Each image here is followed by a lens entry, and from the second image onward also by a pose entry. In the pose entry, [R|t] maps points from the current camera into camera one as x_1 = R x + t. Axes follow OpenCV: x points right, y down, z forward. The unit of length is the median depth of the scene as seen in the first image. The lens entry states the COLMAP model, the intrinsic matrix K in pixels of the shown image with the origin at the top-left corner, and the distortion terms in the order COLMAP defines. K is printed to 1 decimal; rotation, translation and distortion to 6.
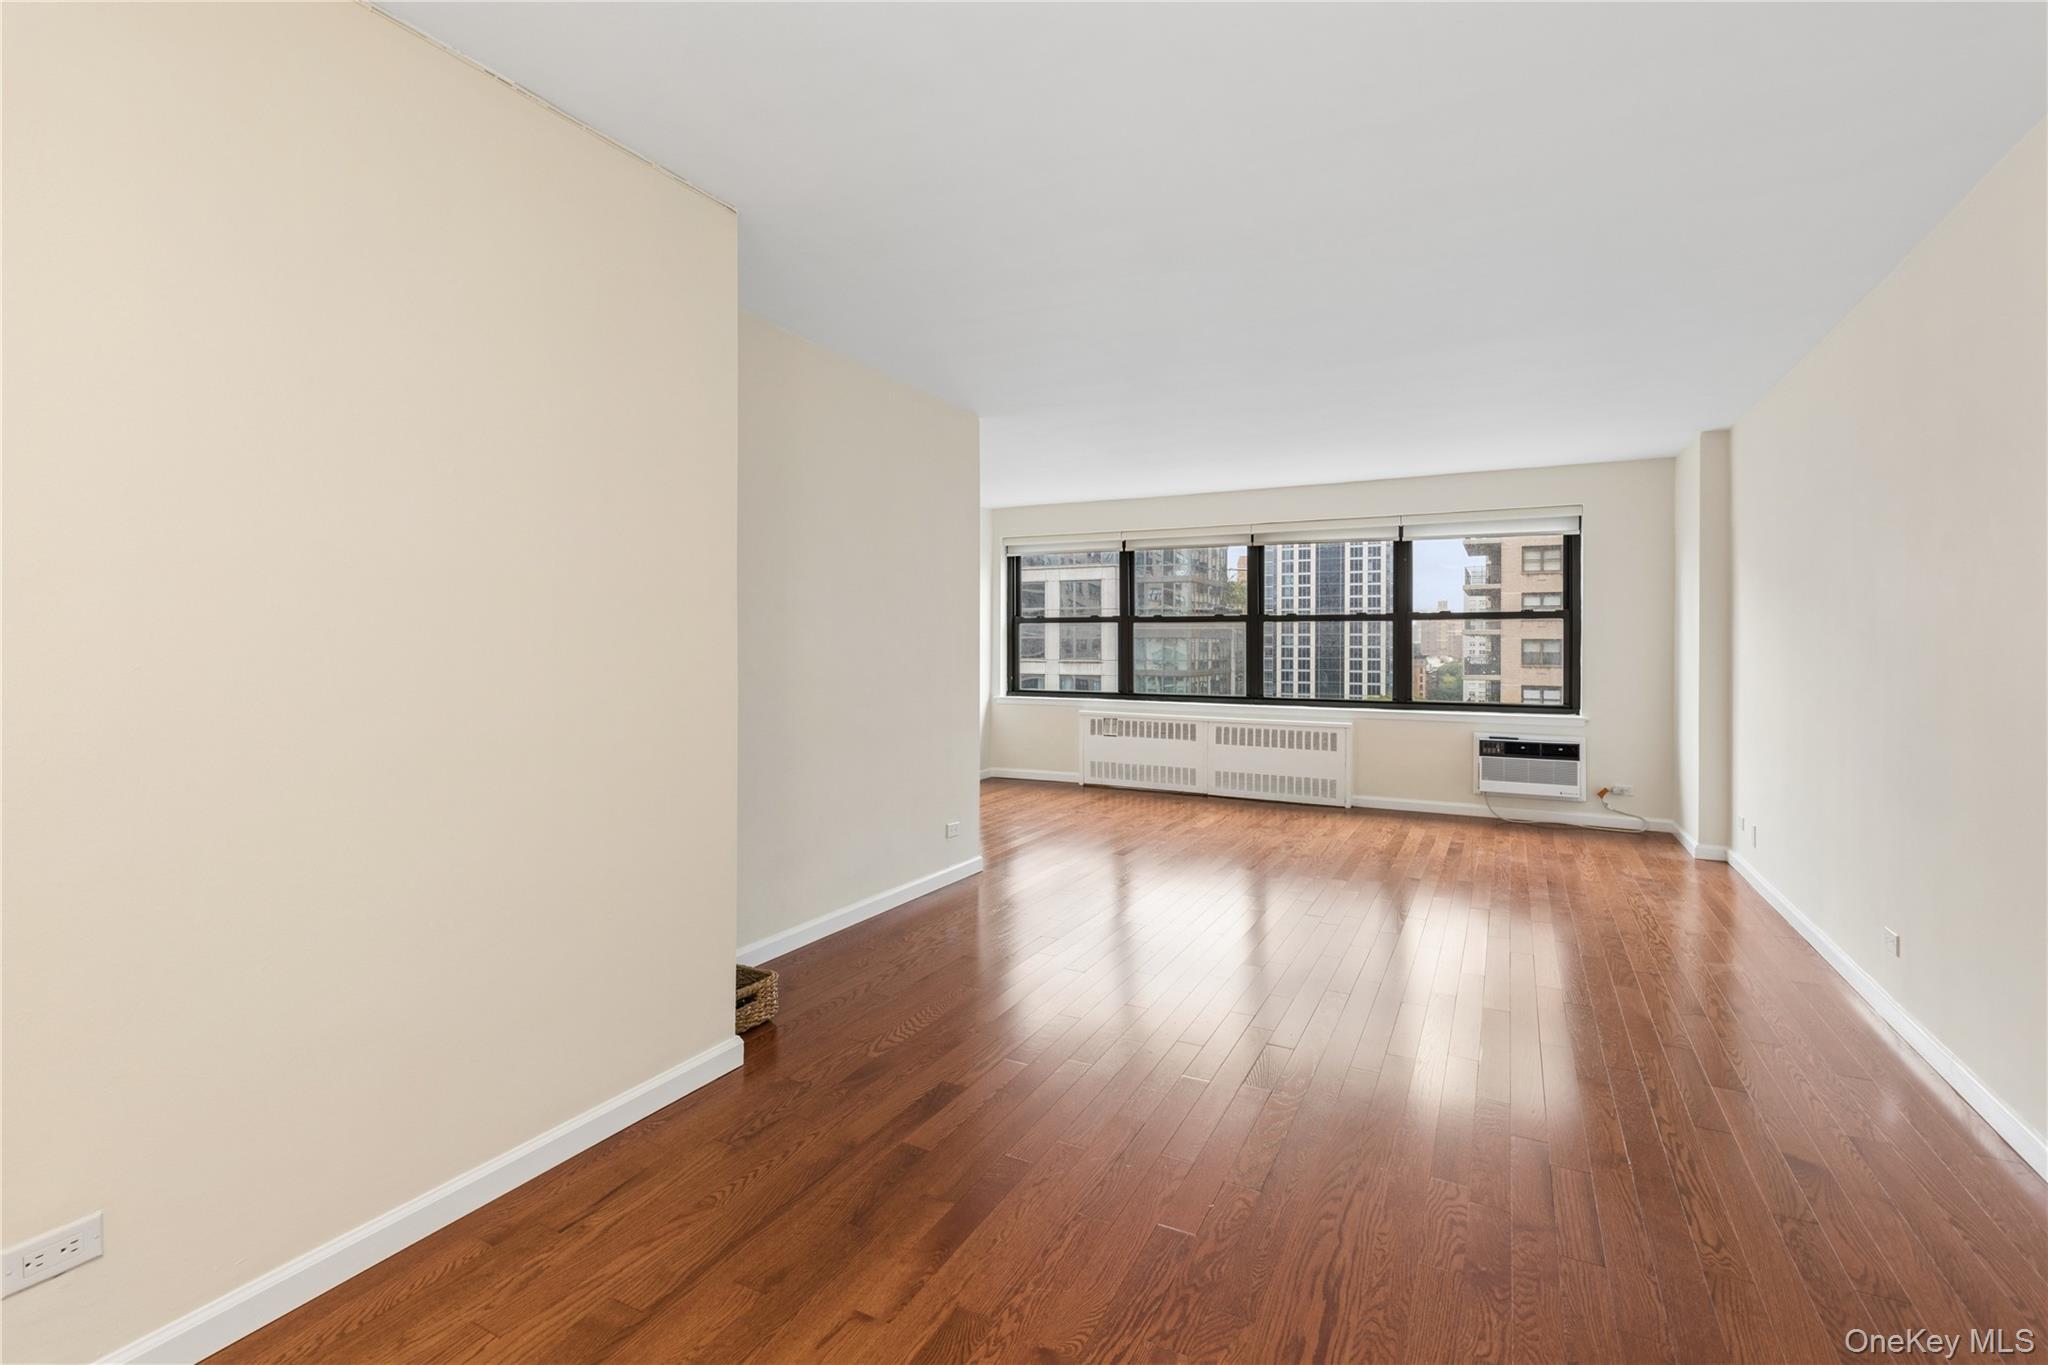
lens RADIAL K [[933.5, 0, 1024.5], [0, 933.5, 634.6], [0, 0, 1]] dist [-0.001301, 0.000103]
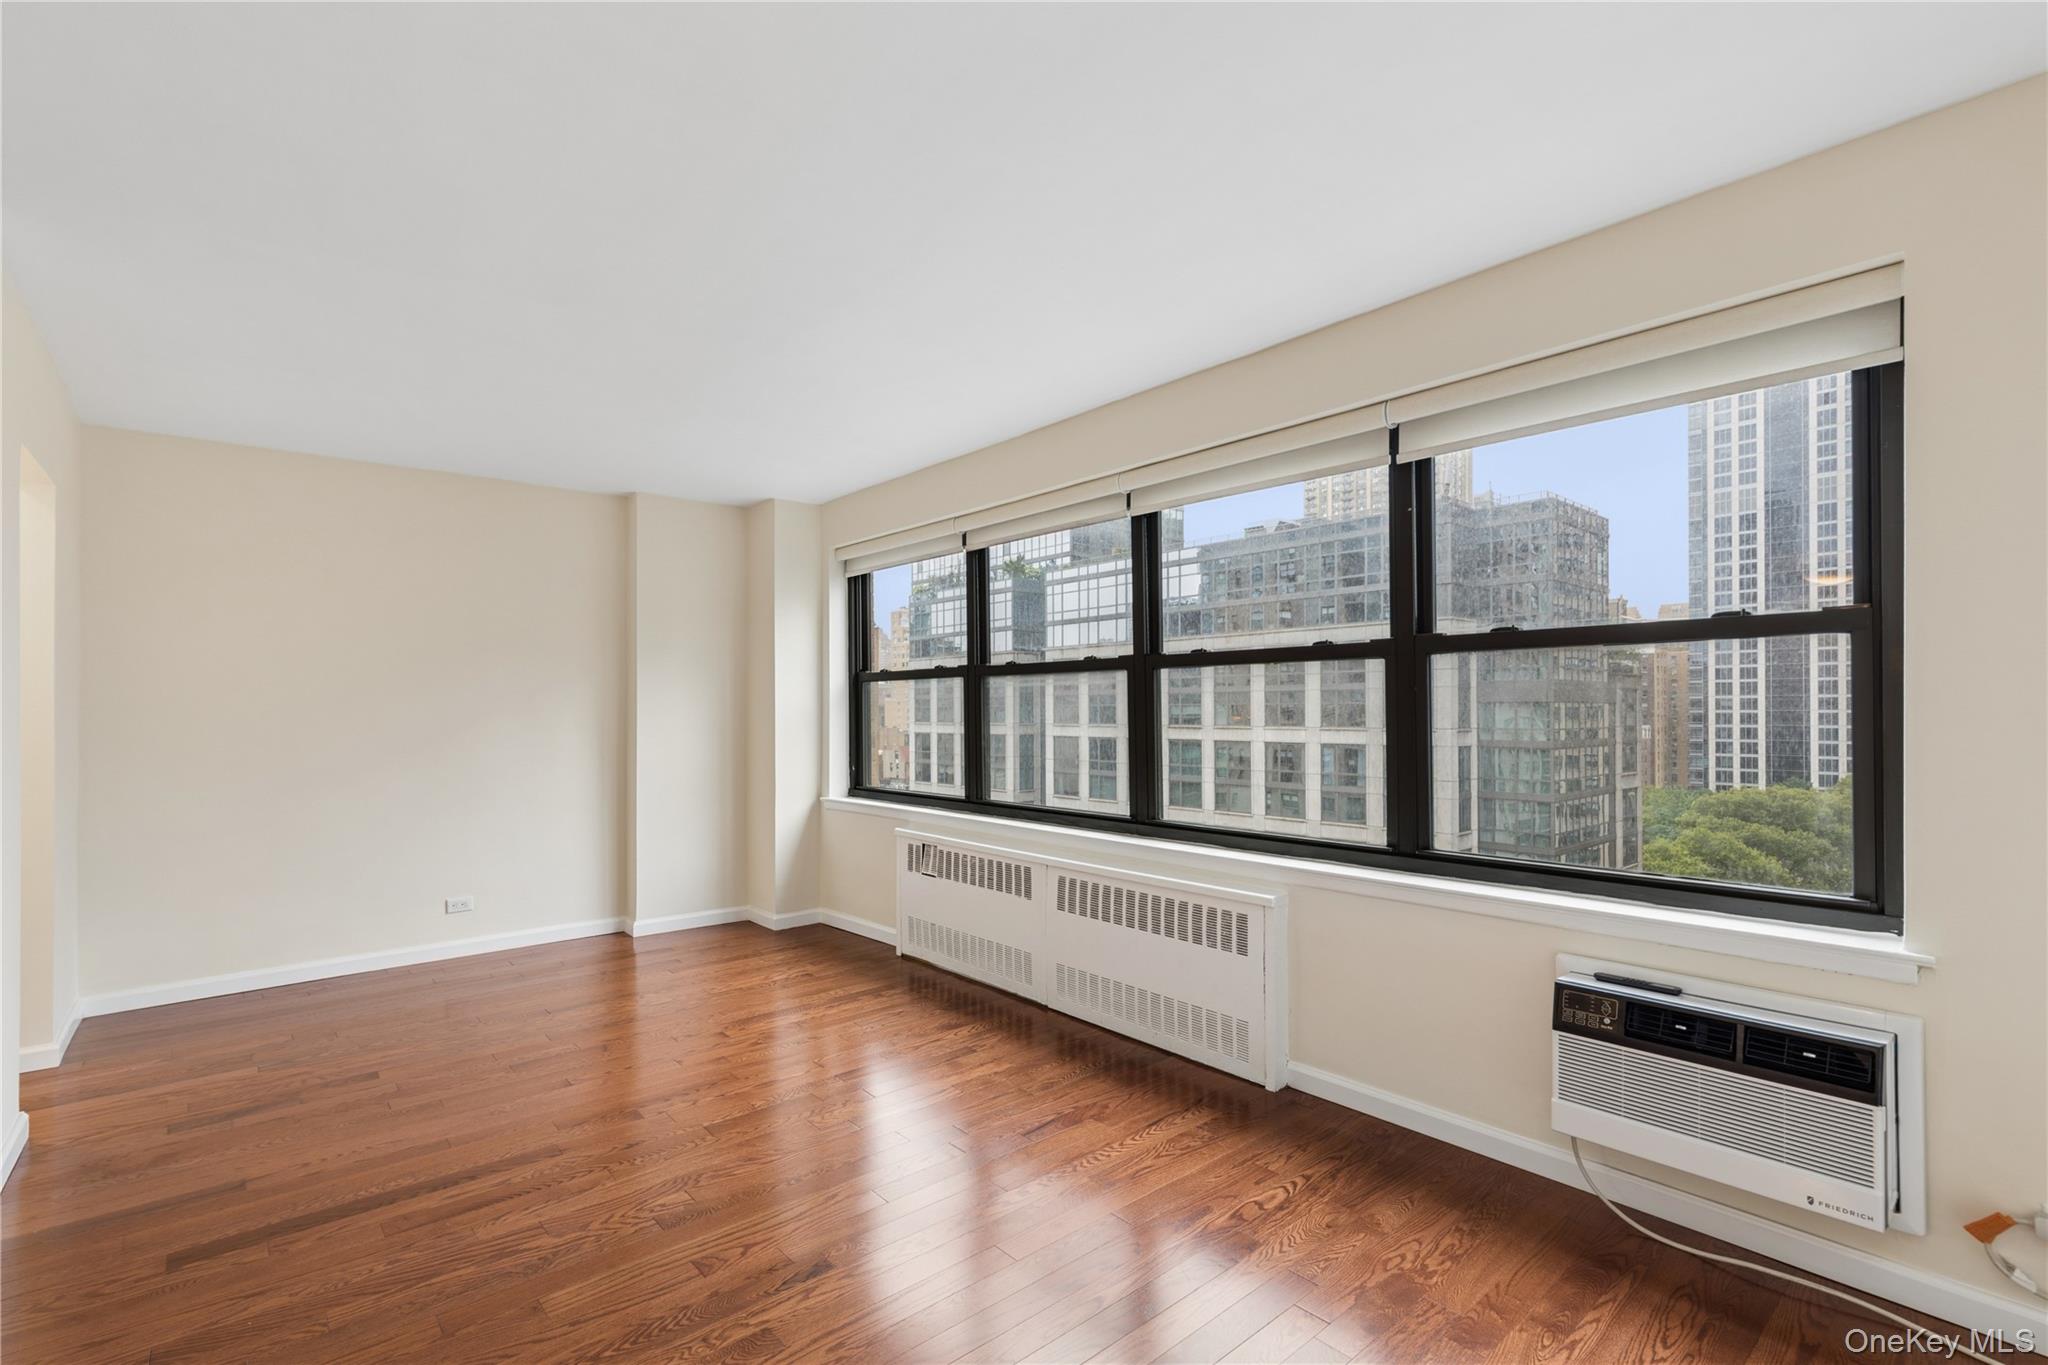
lens RADIAL K [[933.5, 0, 1024.4], [0, 933.5, 698.6], [0, 0, 1]] dist [-0.001301, 0.000103]
pose [[0.930363, -0.010941, -0.366477, 0.384036], [0.009631, 0.999939, -0.005402, 0.004278], [0.366513, 0.001496, 0.930412, 0.531117]]
